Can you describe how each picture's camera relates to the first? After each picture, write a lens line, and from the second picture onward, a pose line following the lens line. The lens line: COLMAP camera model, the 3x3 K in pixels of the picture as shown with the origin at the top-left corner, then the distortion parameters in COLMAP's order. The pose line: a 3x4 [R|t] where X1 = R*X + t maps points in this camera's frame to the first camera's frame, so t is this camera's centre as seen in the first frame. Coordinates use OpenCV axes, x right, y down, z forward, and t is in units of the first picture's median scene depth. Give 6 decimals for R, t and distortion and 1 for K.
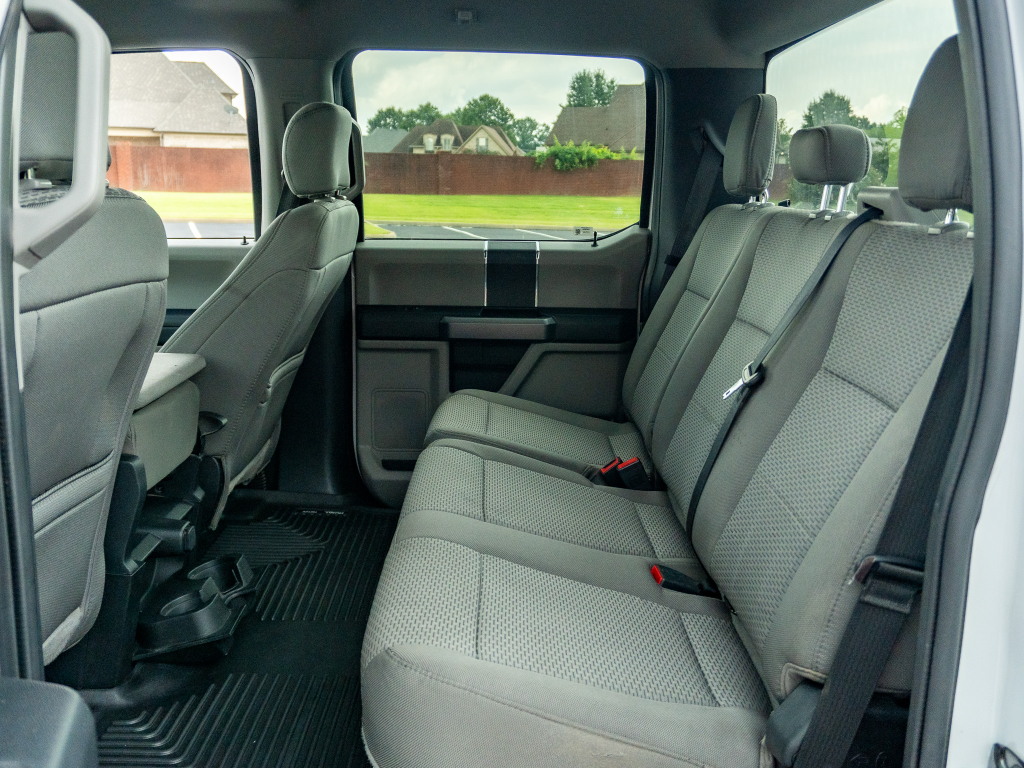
lens RADIAL K [[966.8, 0, 512.0], [0, 966.8, 384.0], [0, 0, 1]] dist [0.033114, 0.015345]
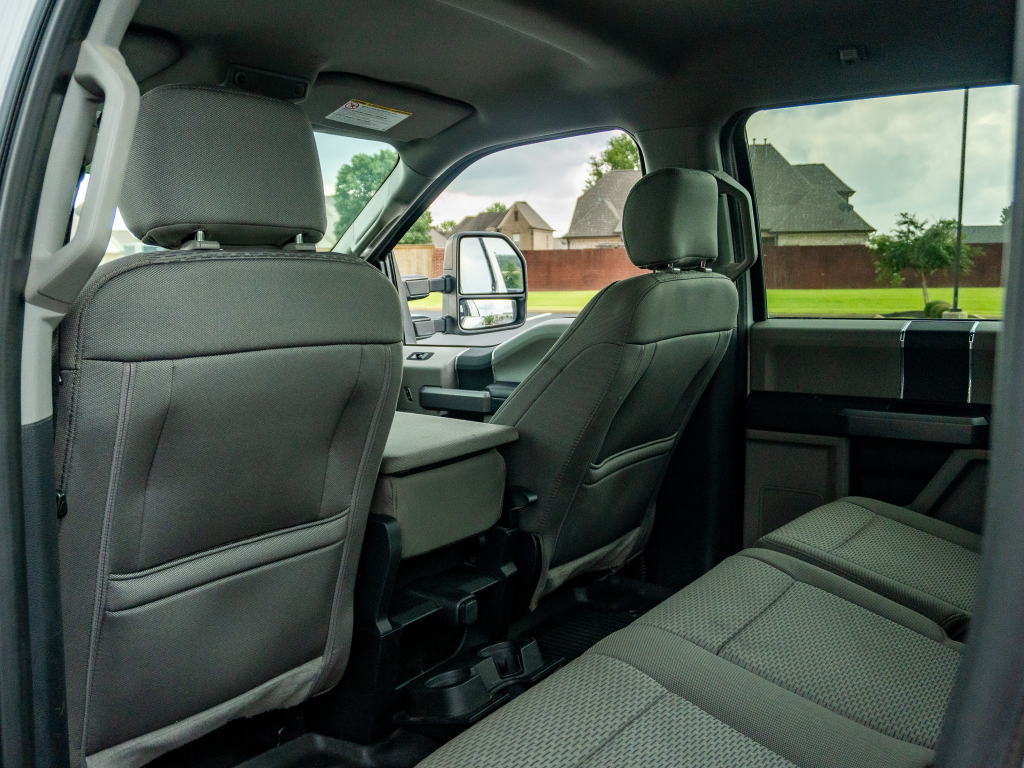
lens RADIAL K [[968.9, 0, 500.4], [0, 968.9, 389.9], [0, 0, 1]] dist [-0.006231, 0.004421]
pose [[0.814256, 0.044910, -0.578767, 0.200203], [-0.097698, 0.993384, -0.060366, -0.006157], [0.572226, 0.105698, 0.813256, 0.162067]]
